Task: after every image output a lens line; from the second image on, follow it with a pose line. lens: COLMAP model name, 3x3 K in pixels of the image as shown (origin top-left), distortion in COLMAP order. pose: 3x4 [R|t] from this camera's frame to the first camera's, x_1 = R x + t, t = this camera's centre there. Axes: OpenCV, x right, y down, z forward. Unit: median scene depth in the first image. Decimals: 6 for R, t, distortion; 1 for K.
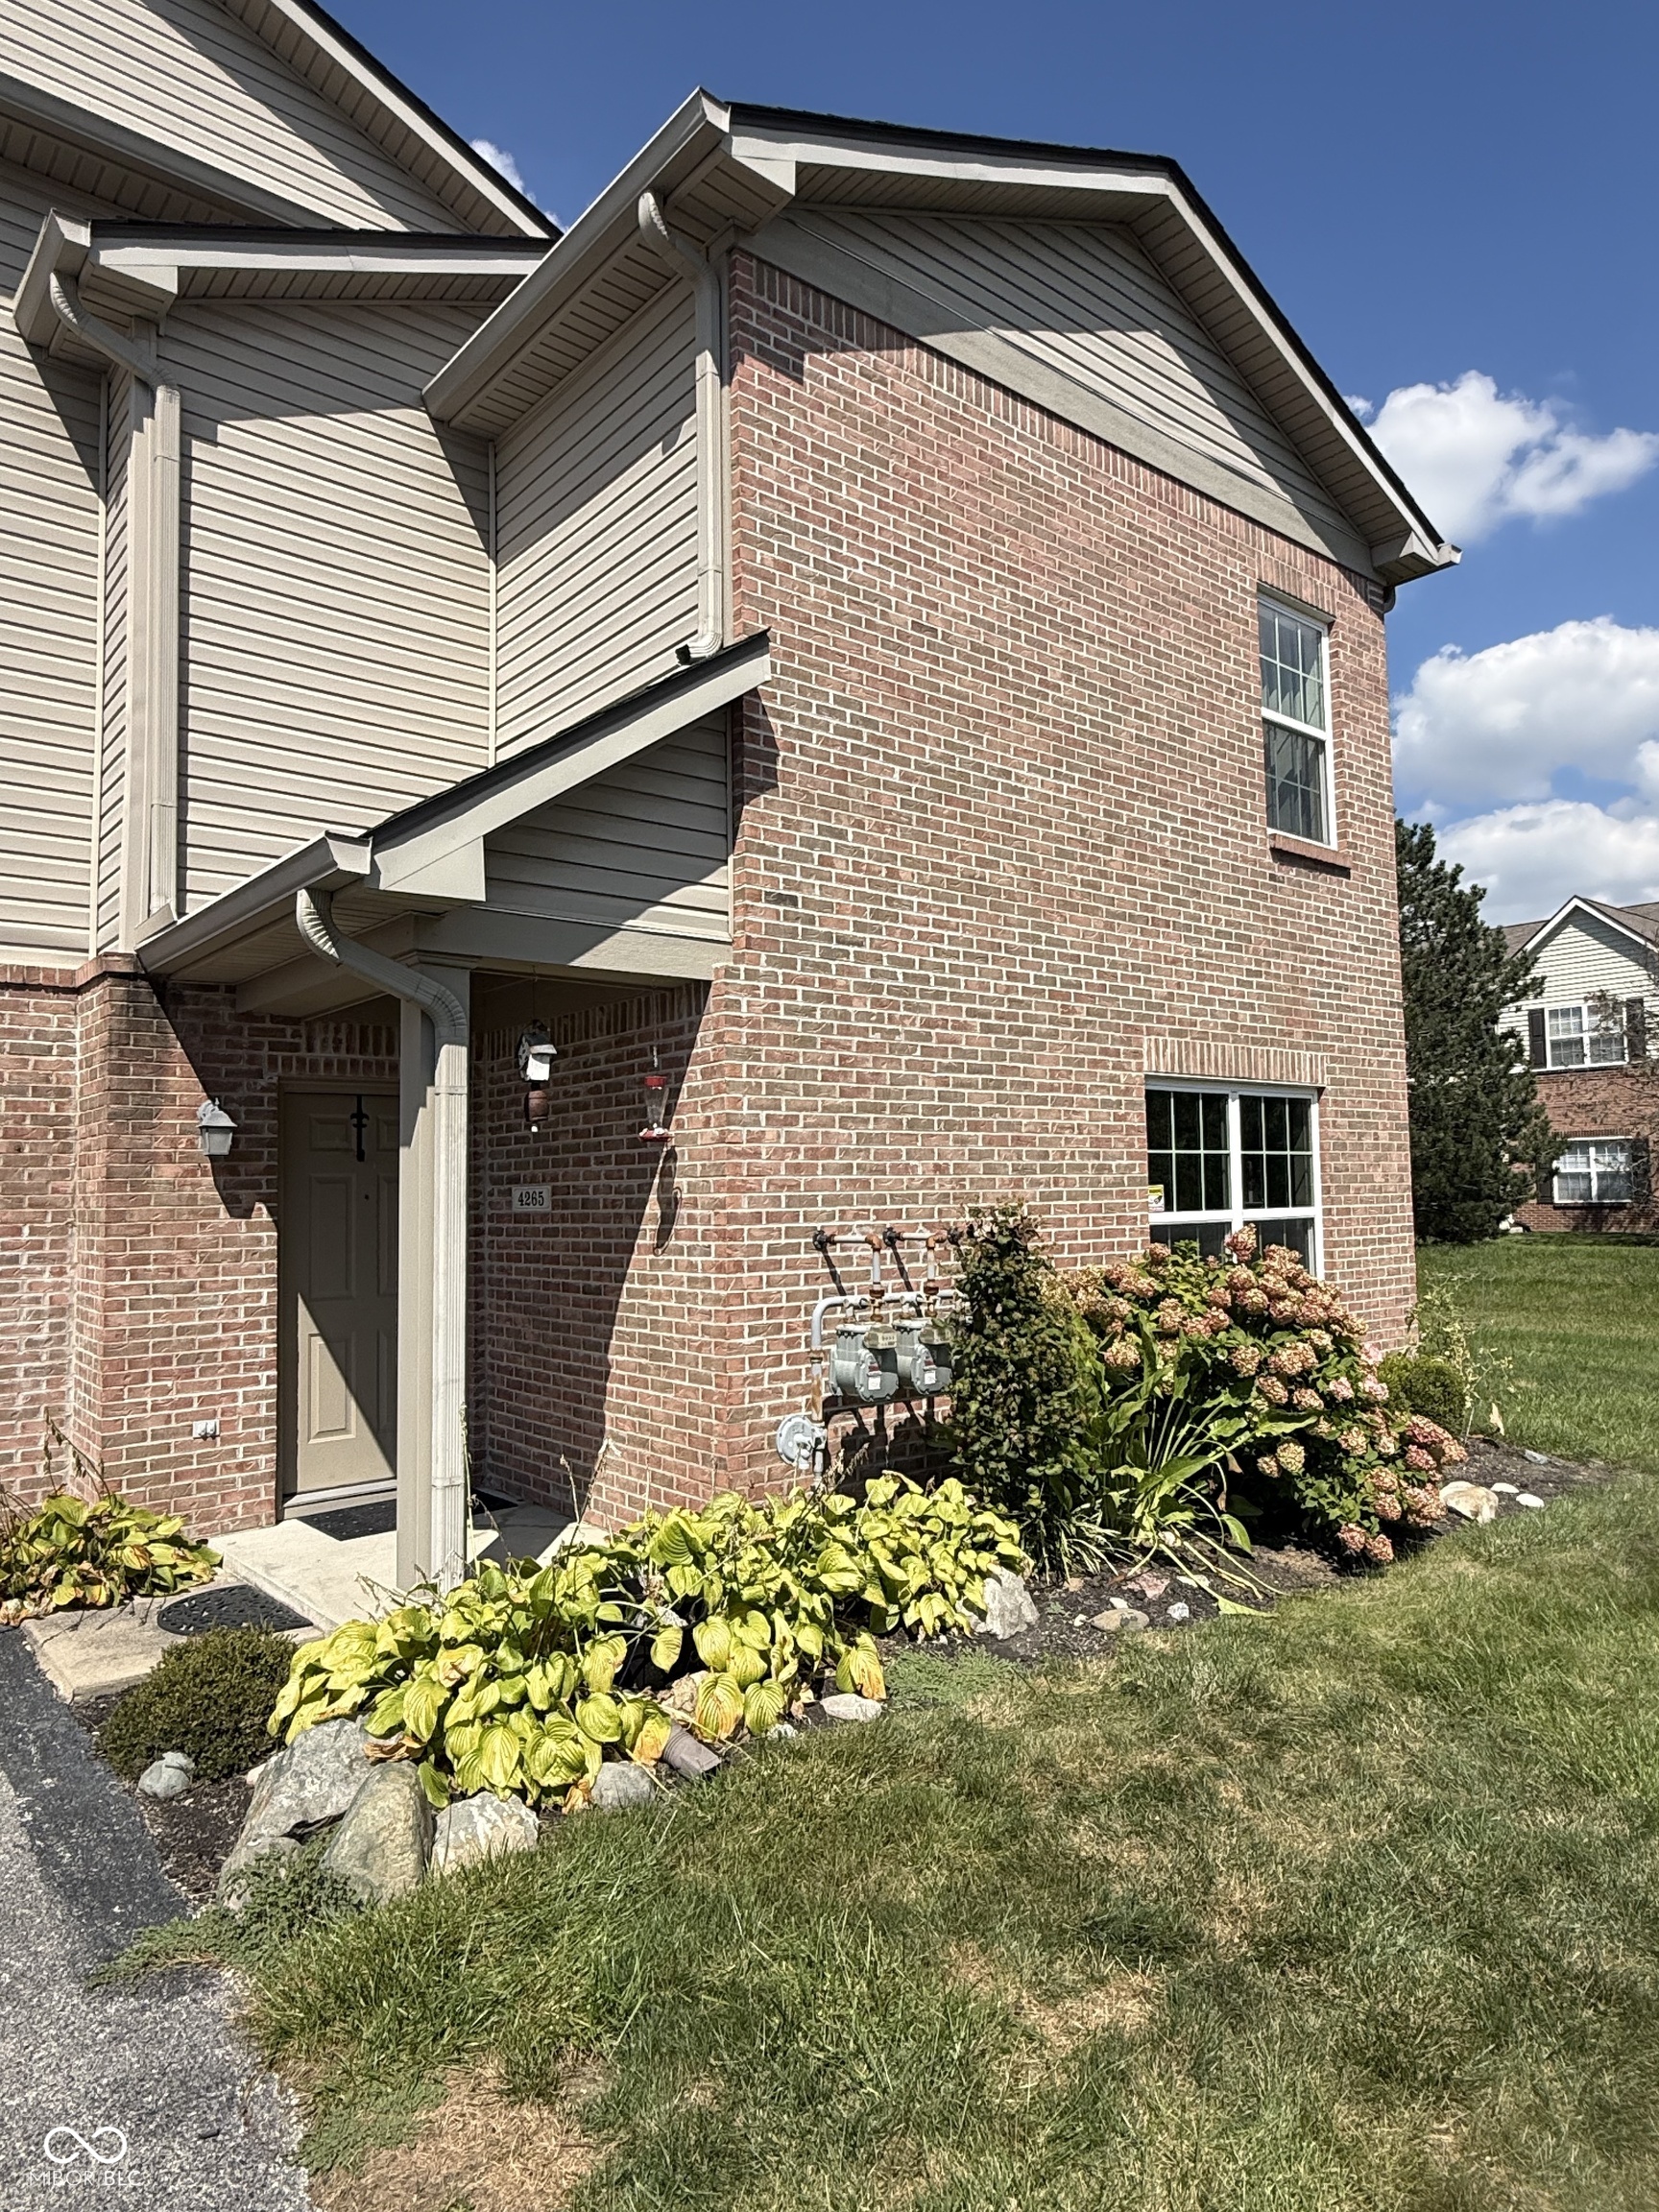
lens RADIAL K [[1363.6, 0, 829.2], [0, 1363.6, 1103.4], [0, 0, 1]] dist [-0.000878, 0.002773]
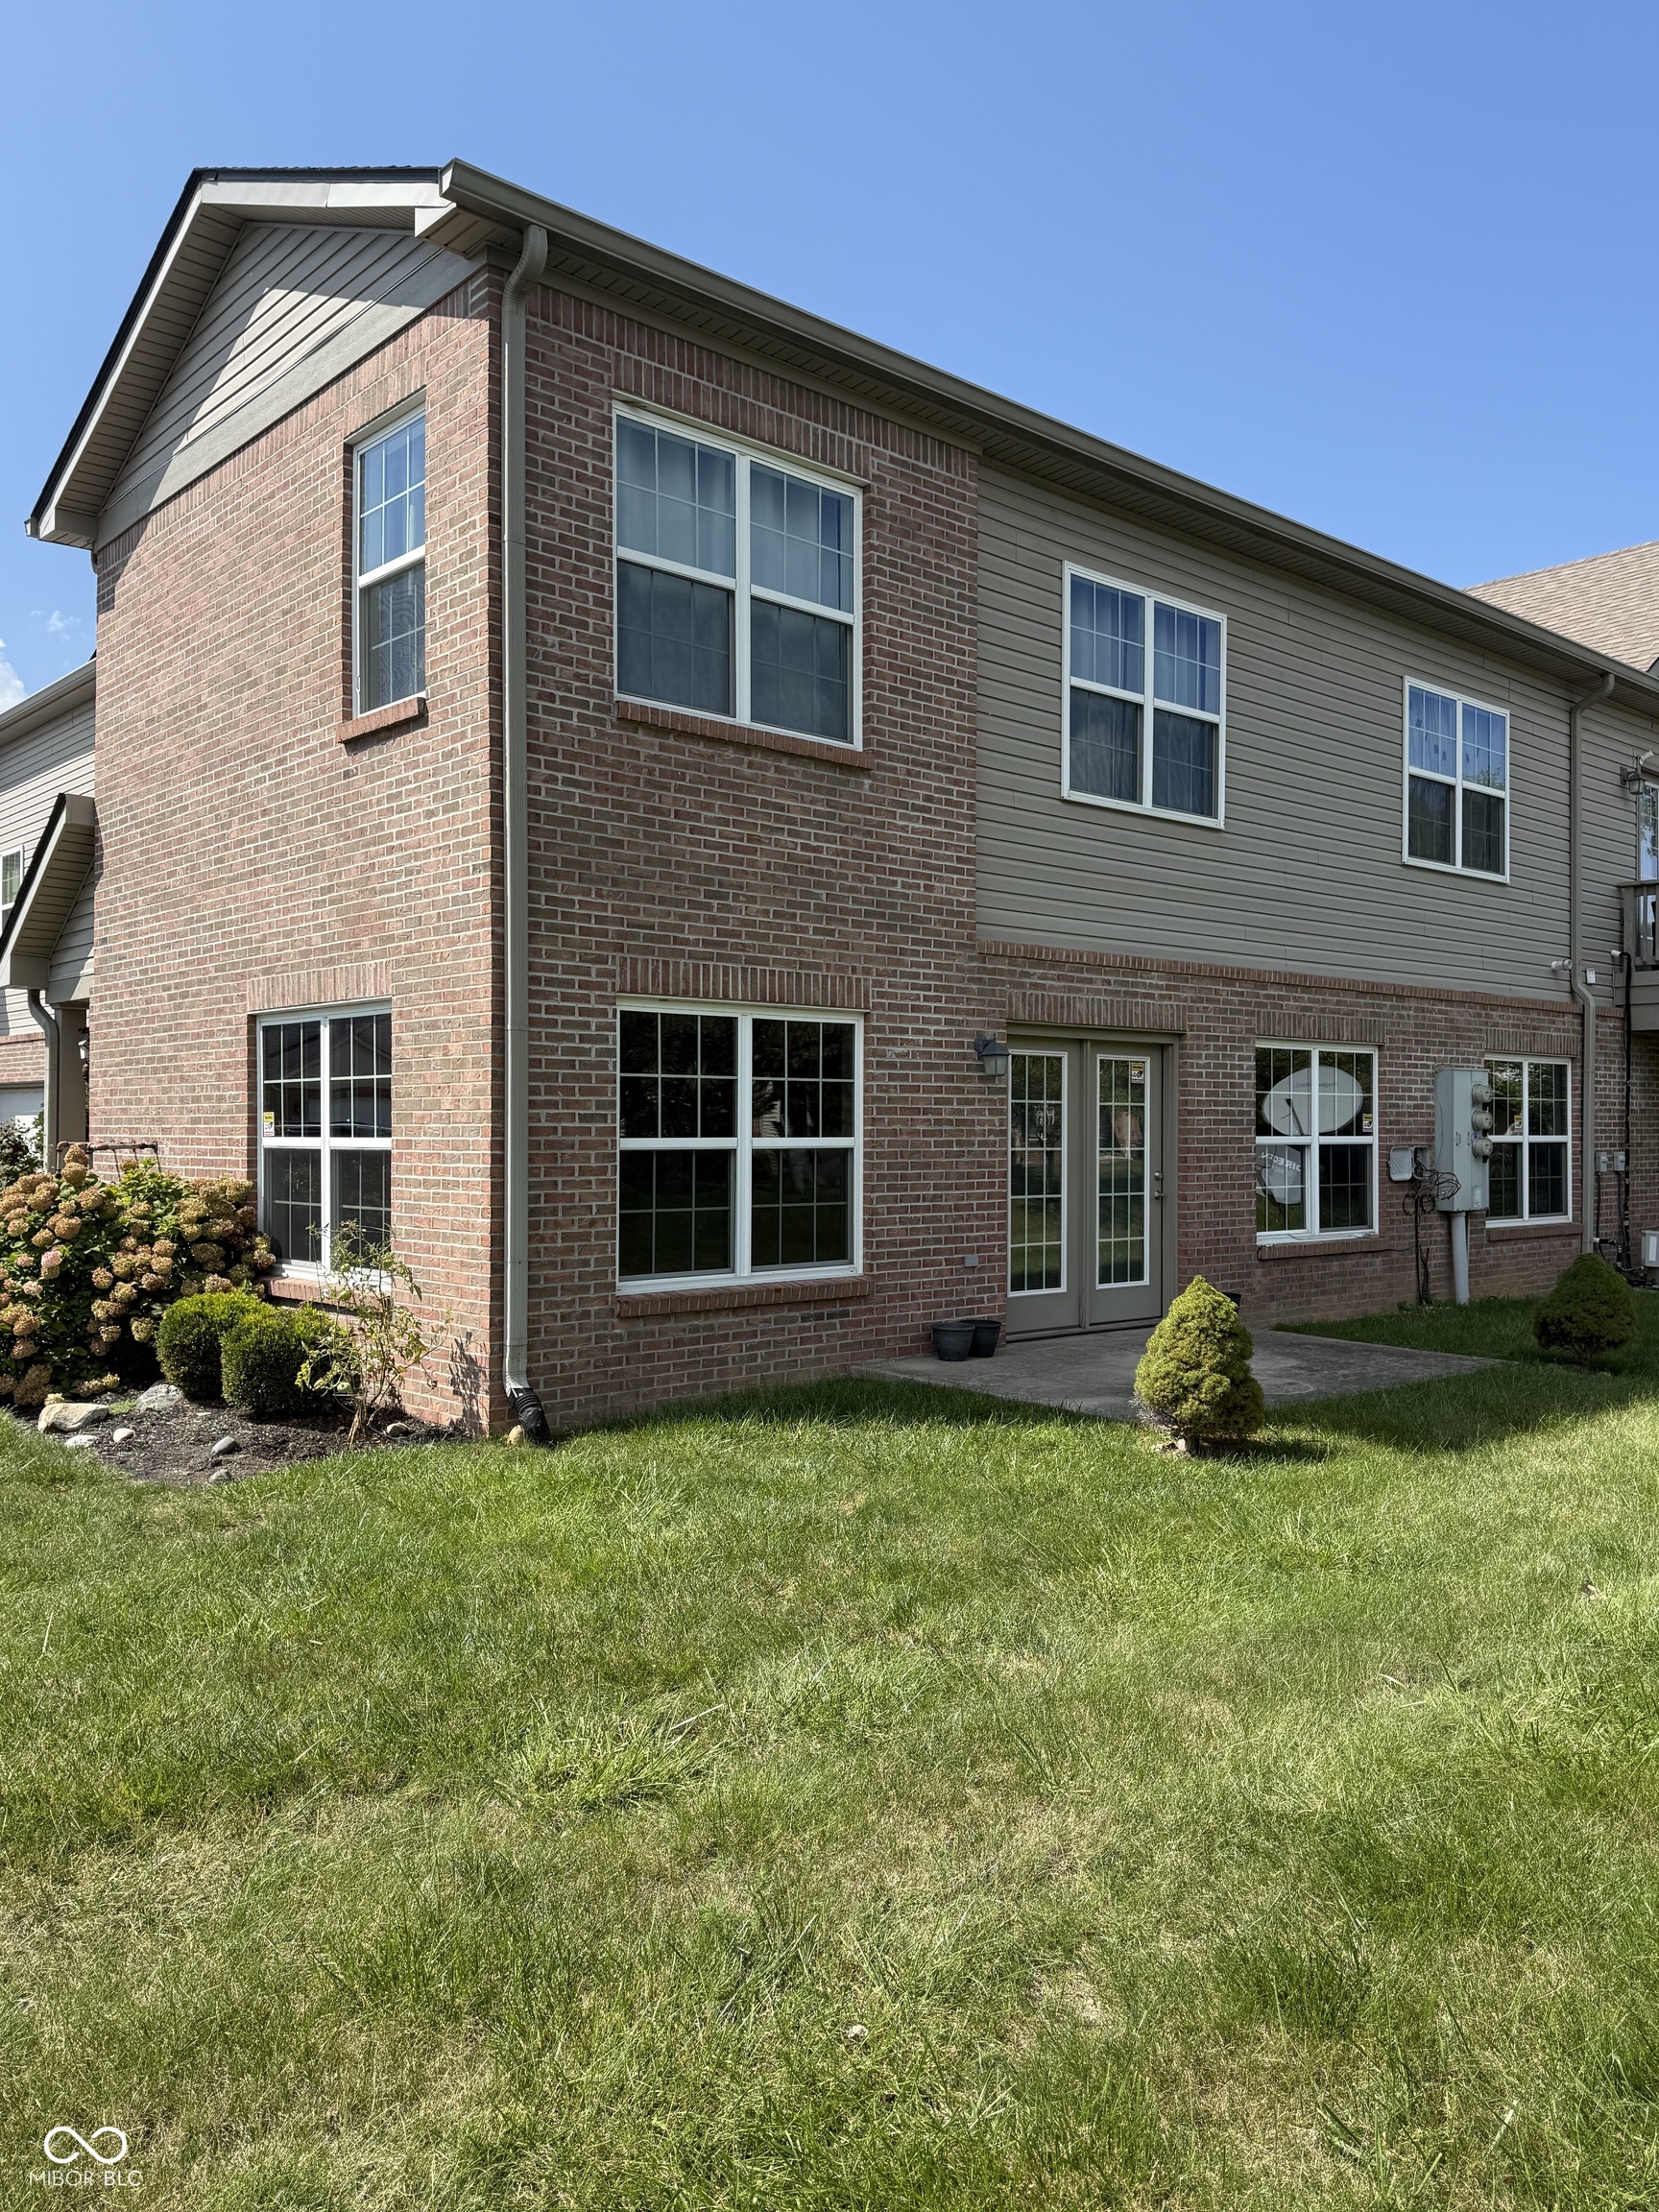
lens RADIAL K [[1692.7, 0, 830.5], [0, 1692.7, 1116.3], [0, 0, 1]] dist [0.008310, -0.002661]
pose [[0.047735, 0.012728, -0.998779, 1.878599], [0.068959, 0.997491, 0.016007, 0.083534], [0.996477, -0.069638, 0.046737, 1.597829]]
